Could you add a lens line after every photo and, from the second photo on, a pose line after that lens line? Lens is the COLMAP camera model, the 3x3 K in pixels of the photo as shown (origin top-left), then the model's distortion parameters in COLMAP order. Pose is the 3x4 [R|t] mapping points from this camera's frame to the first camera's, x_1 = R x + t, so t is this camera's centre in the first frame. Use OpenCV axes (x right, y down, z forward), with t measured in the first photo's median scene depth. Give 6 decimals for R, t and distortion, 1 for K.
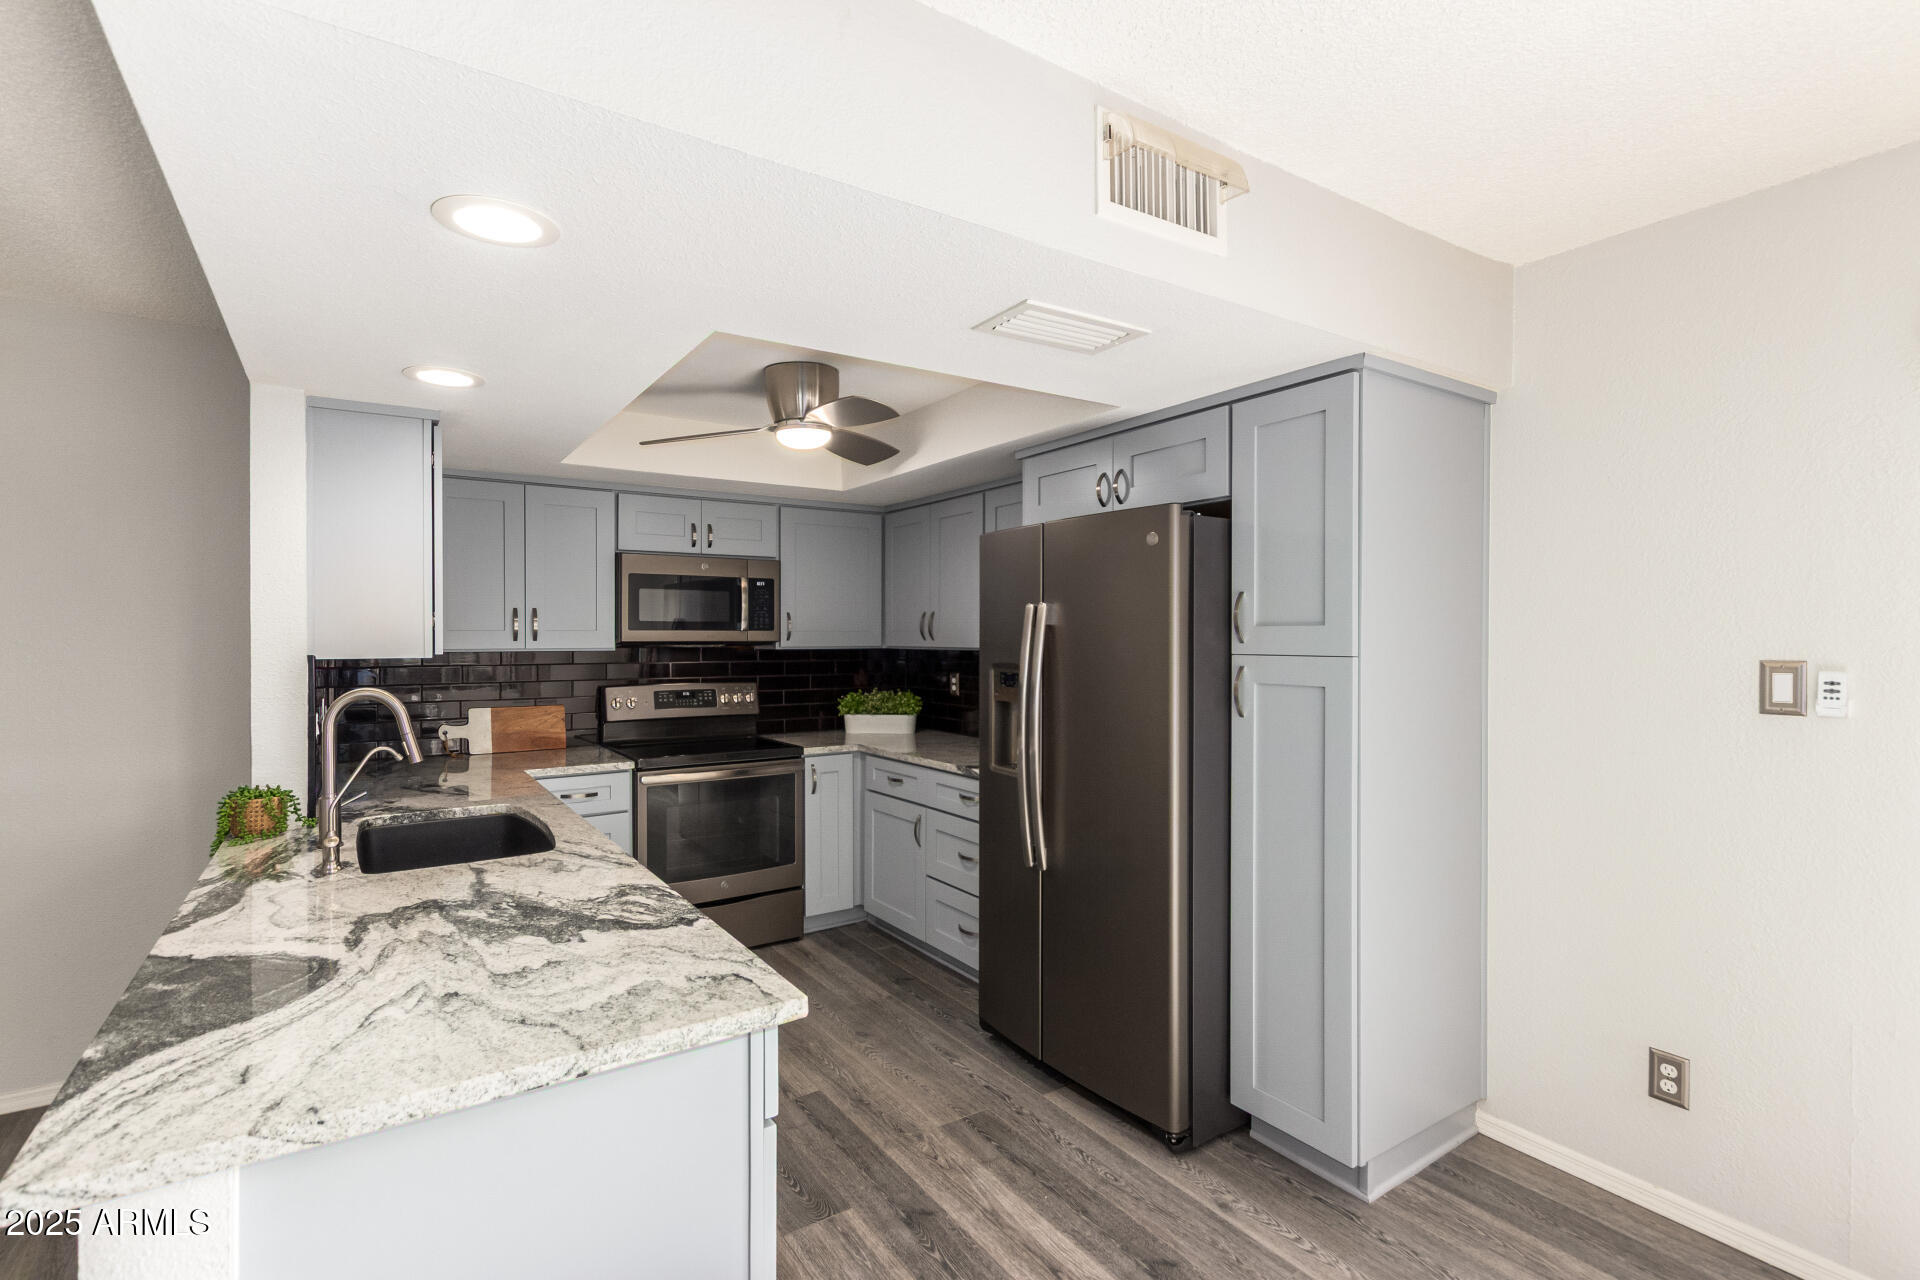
lens RADIAL K [[887.0, 0, 978.4], [0, 887.0, 638.0], [0, 0, 1]] dist [0.000747, -0.000887]
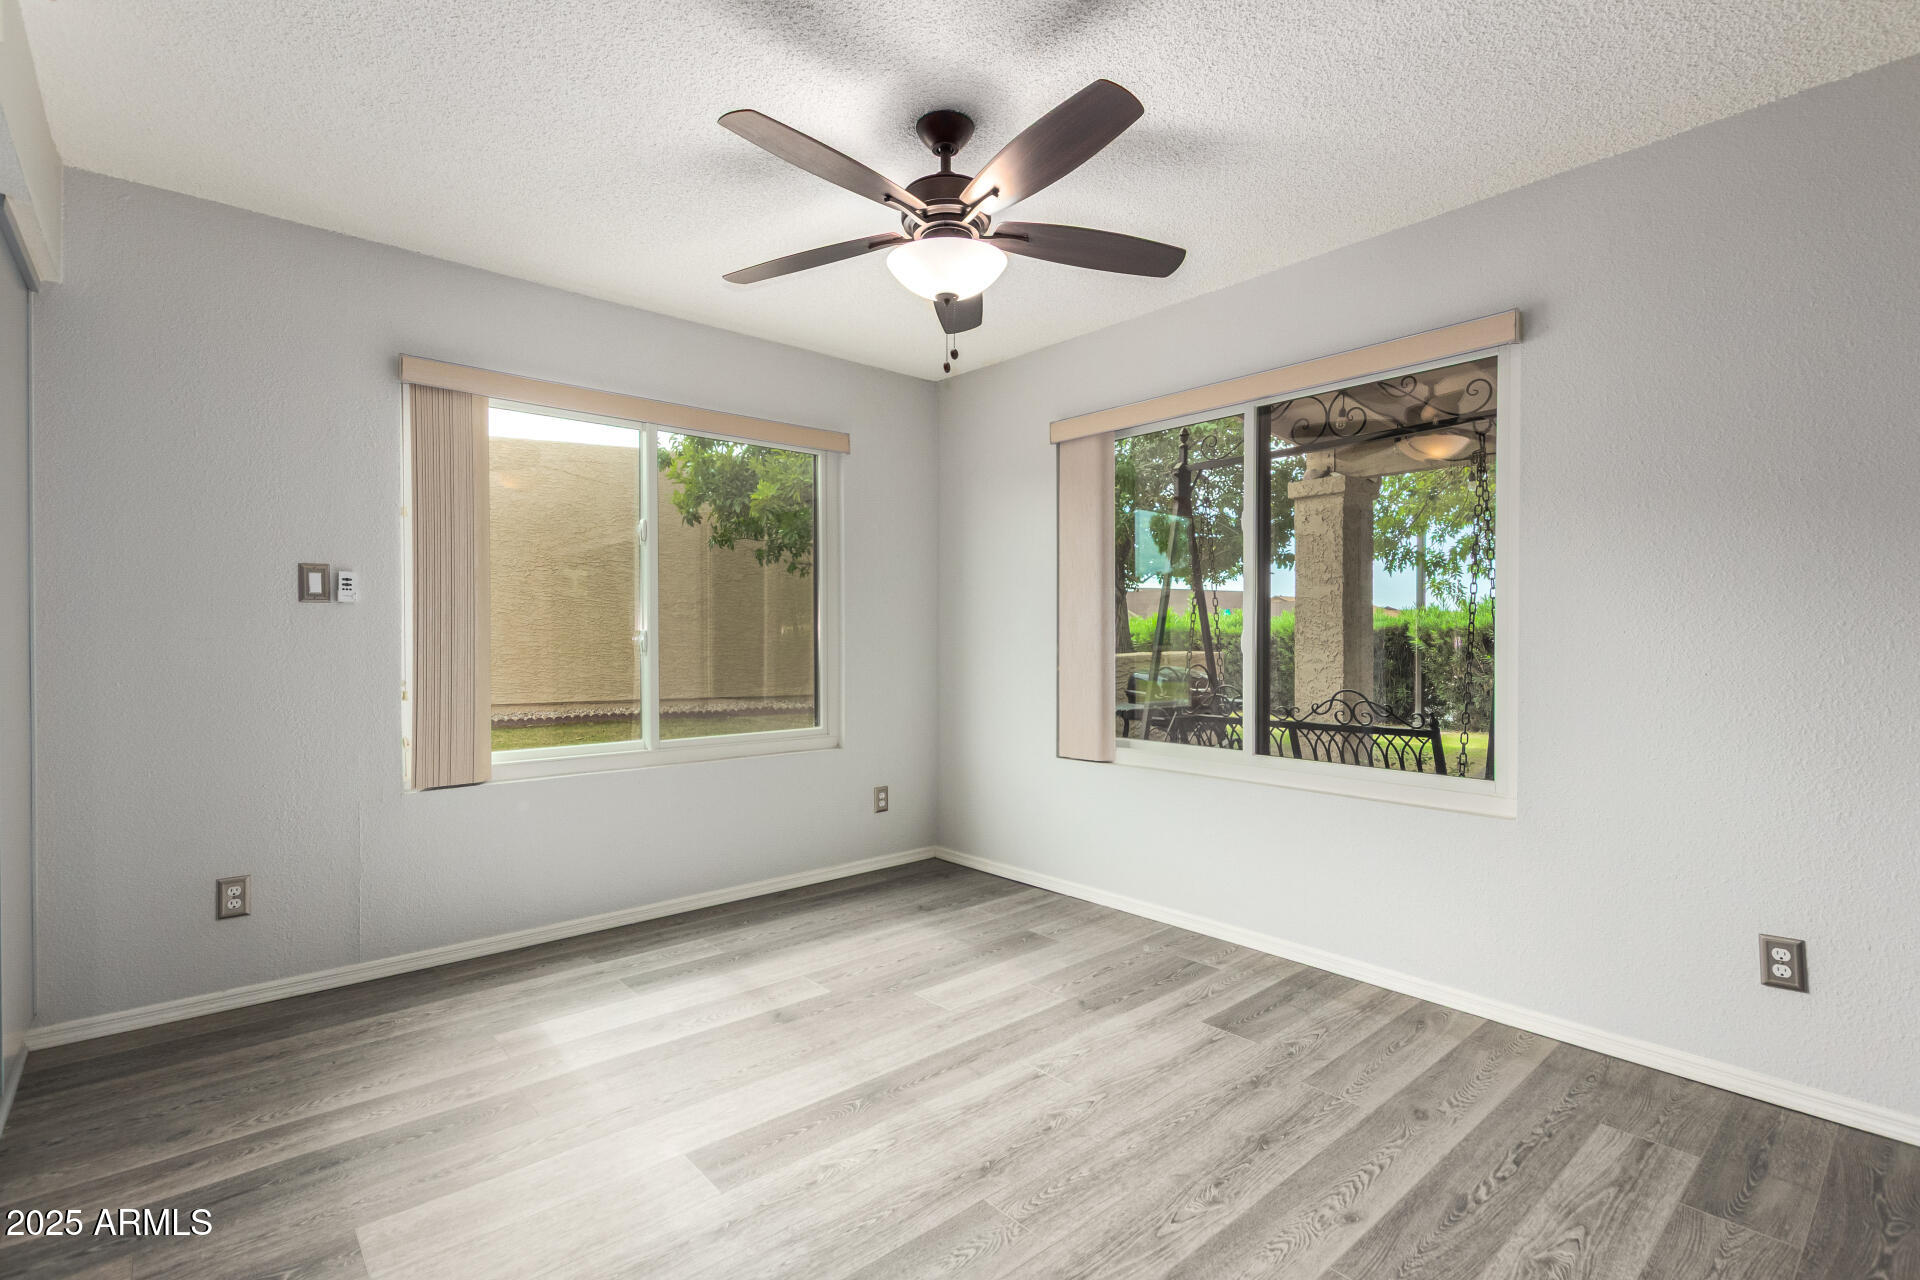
lens RADIAL K [[877.7, 0, 934.3], [0, 877.7, 637.4], [0, 0, 1]] dist [0.002058, -0.000089]
pose [[-0.104640, -0.009248, 0.994467, -0.345790], [0.001710, 0.999954, 0.009479, 0.076637], [-0.994509, 0.002693, -0.104619, 0.094575]]
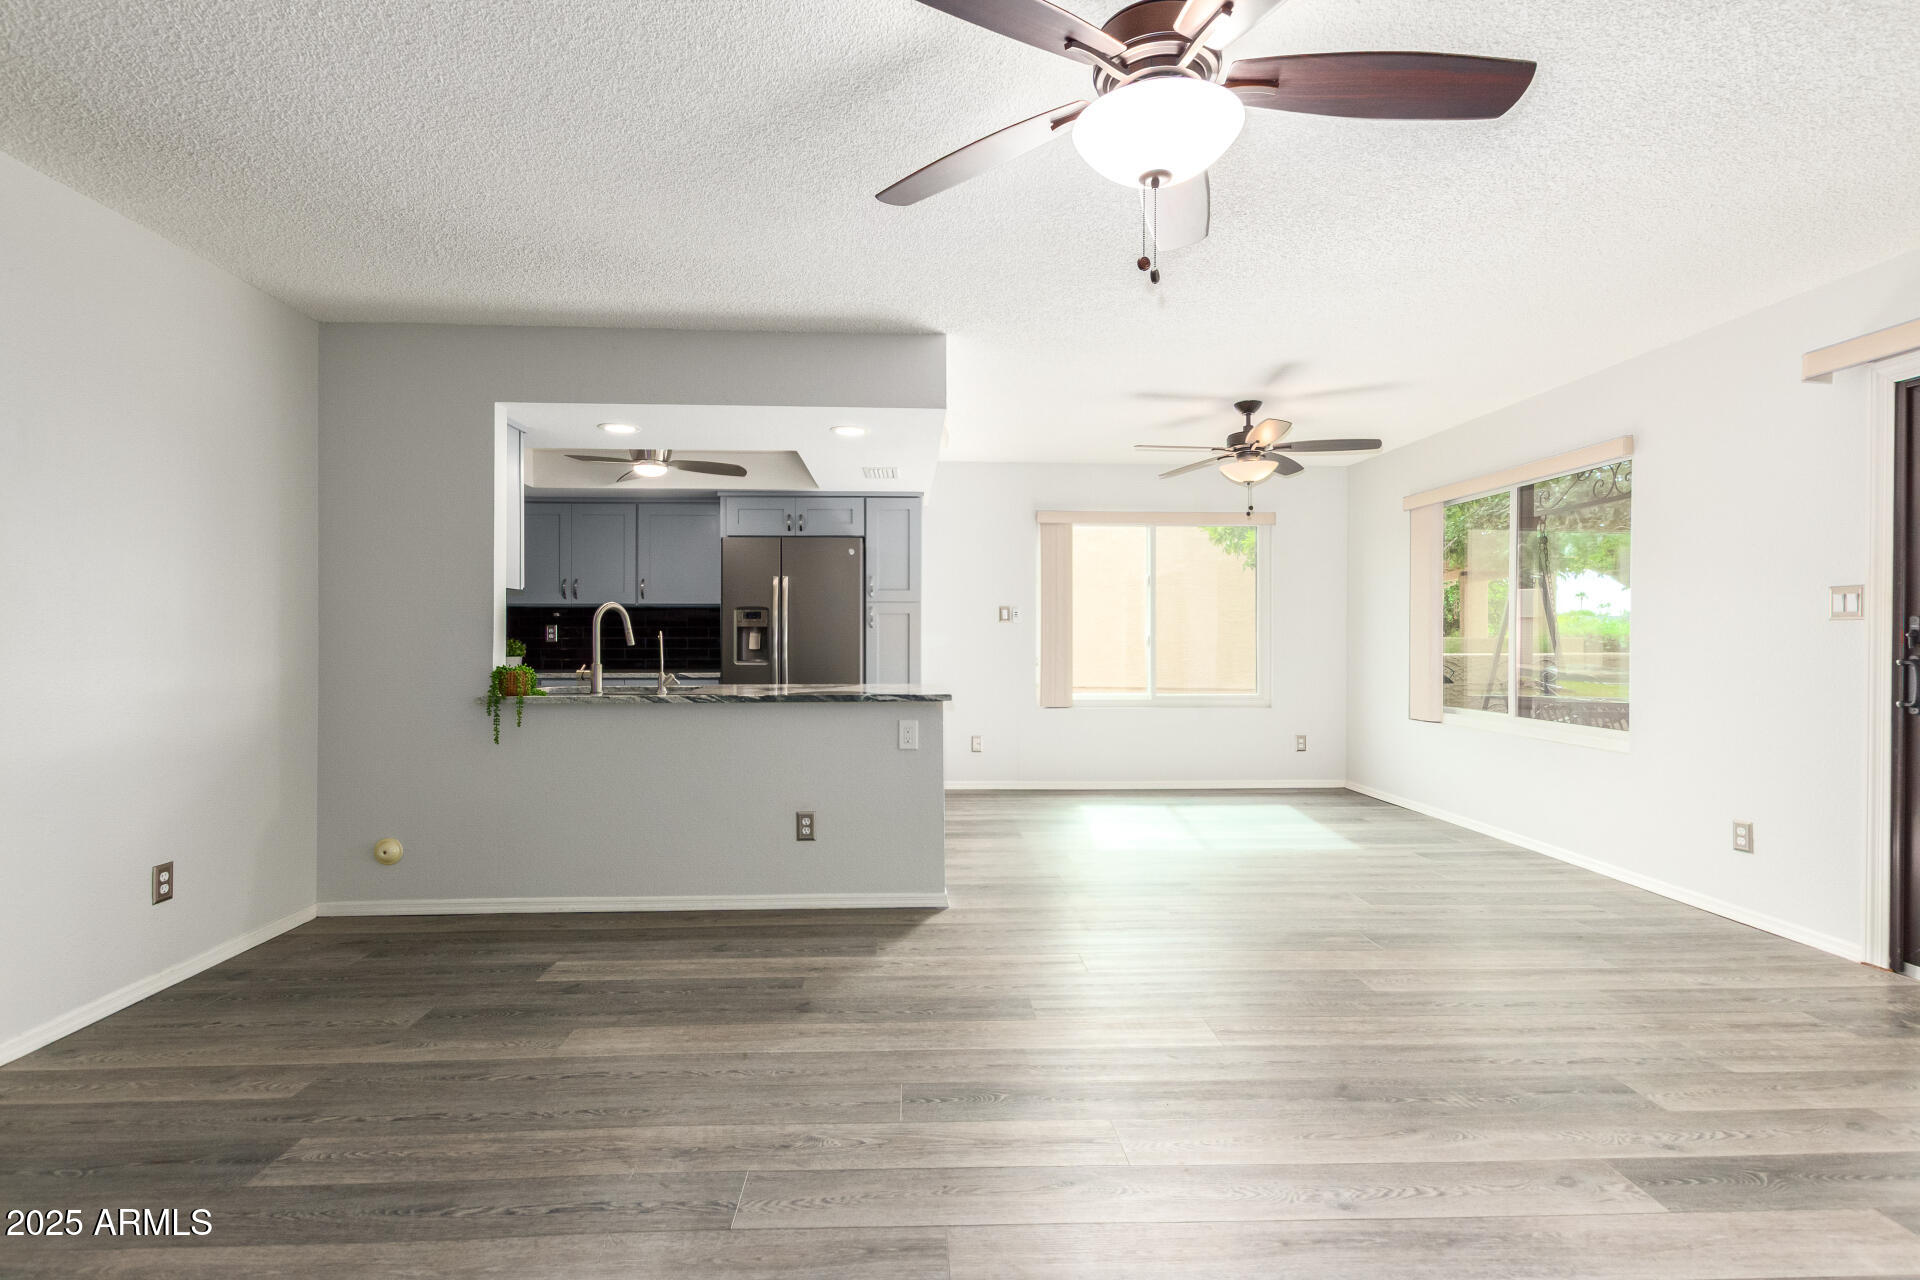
lens RADIAL K [[901.1, 0, 965.1], [0, 901.1, 638.0], [0, 0, 1]] dist [0.003137, -0.000891]
pose [[0.515007, -0.005167, 0.857171, -1.145774], [0.004379, 0.999985, 0.003397, 0.074470], [-0.857175, 0.002004, 0.515021, -0.324360]]
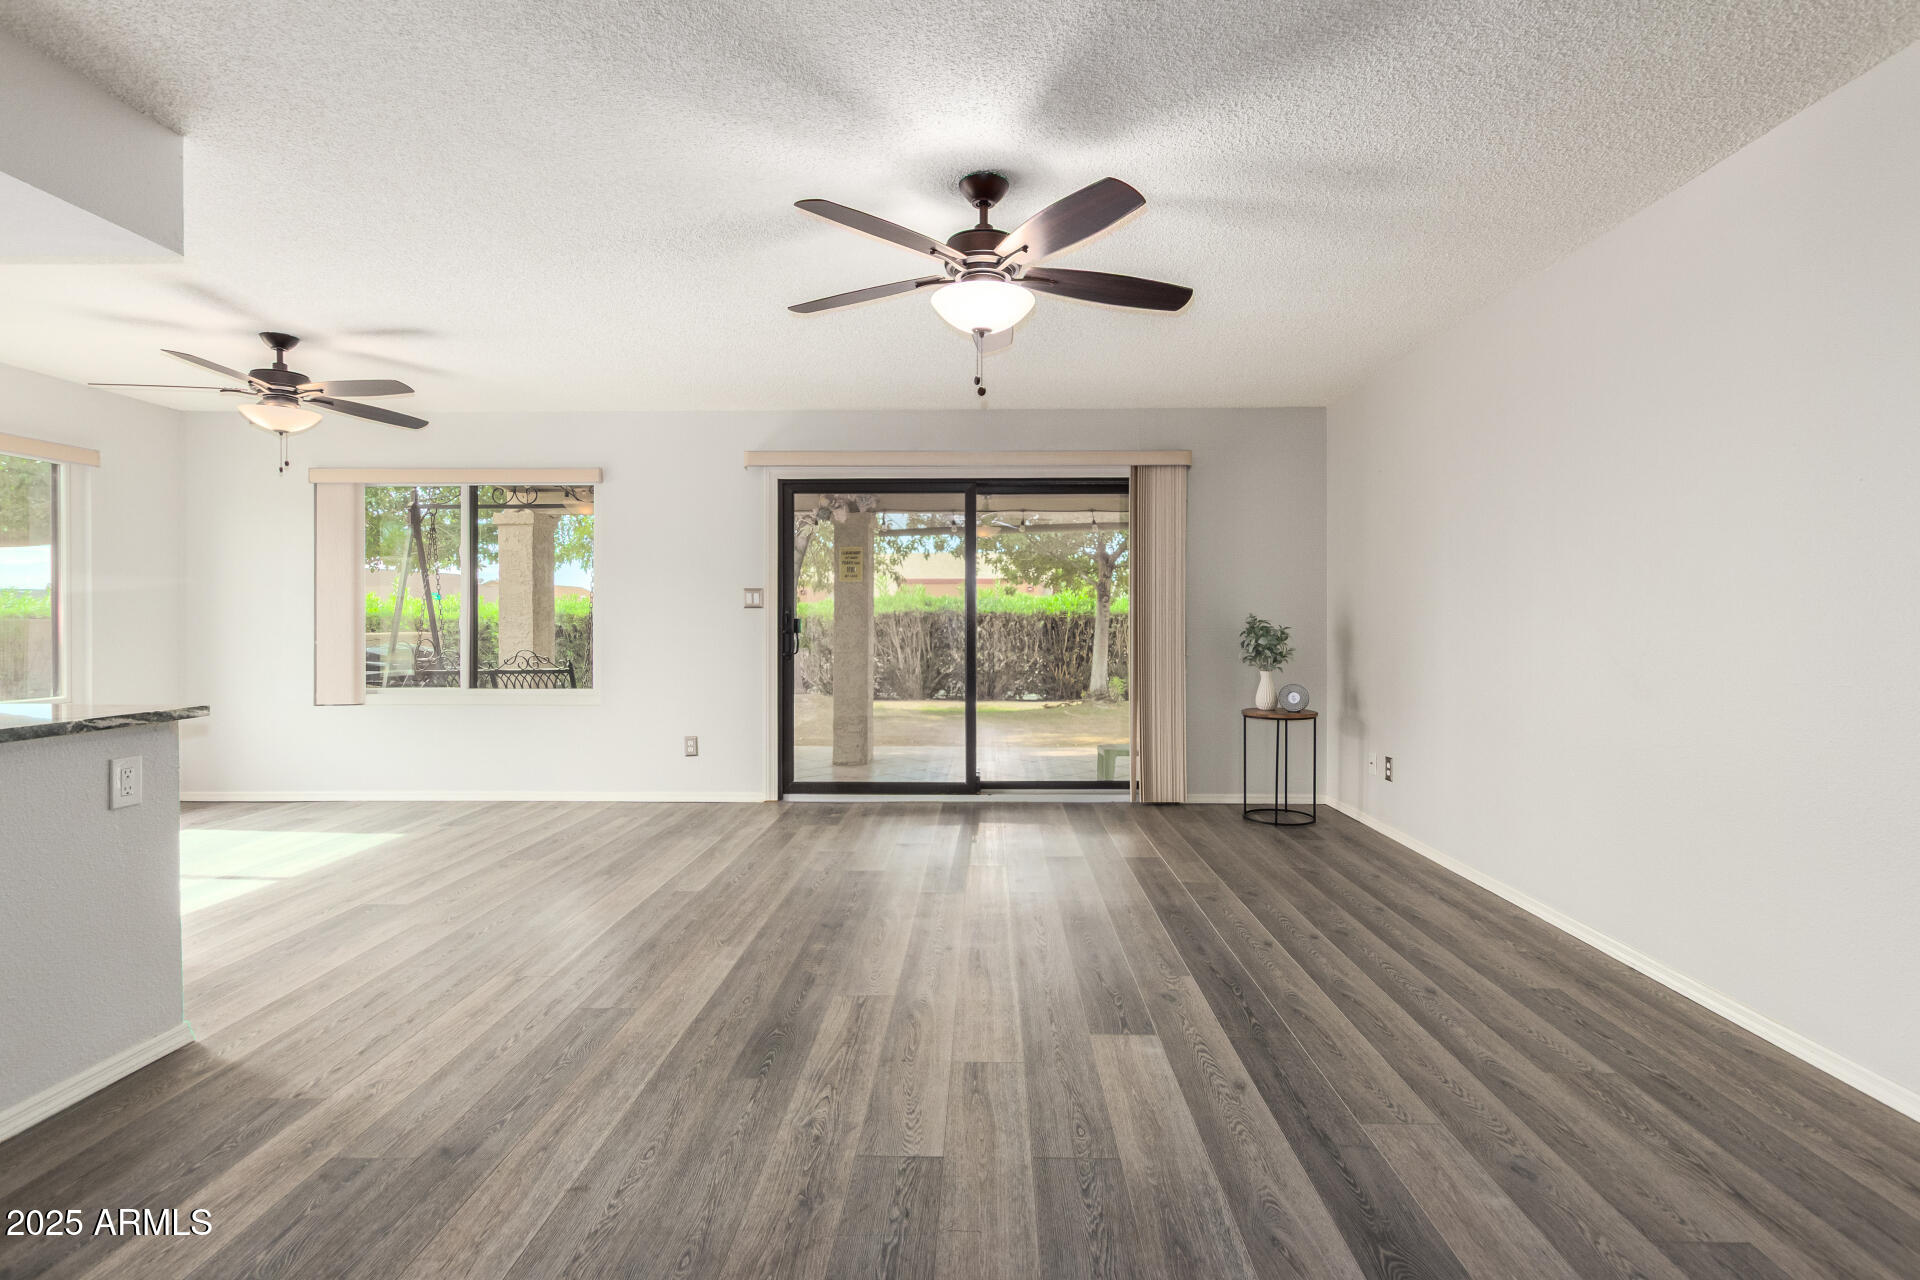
lens RADIAL K [[885.3, 0, 971.9], [0, 885.3, 620.0], [0, 0, 1]] dist [0.002637, -0.000127]
pose [[-0.823866, -0.004742, 0.566764, -1.103769], [-0.001645, 0.999981, 0.005976, 0.074565], [-0.566782, 0.003992, -0.823858, 0.458125]]
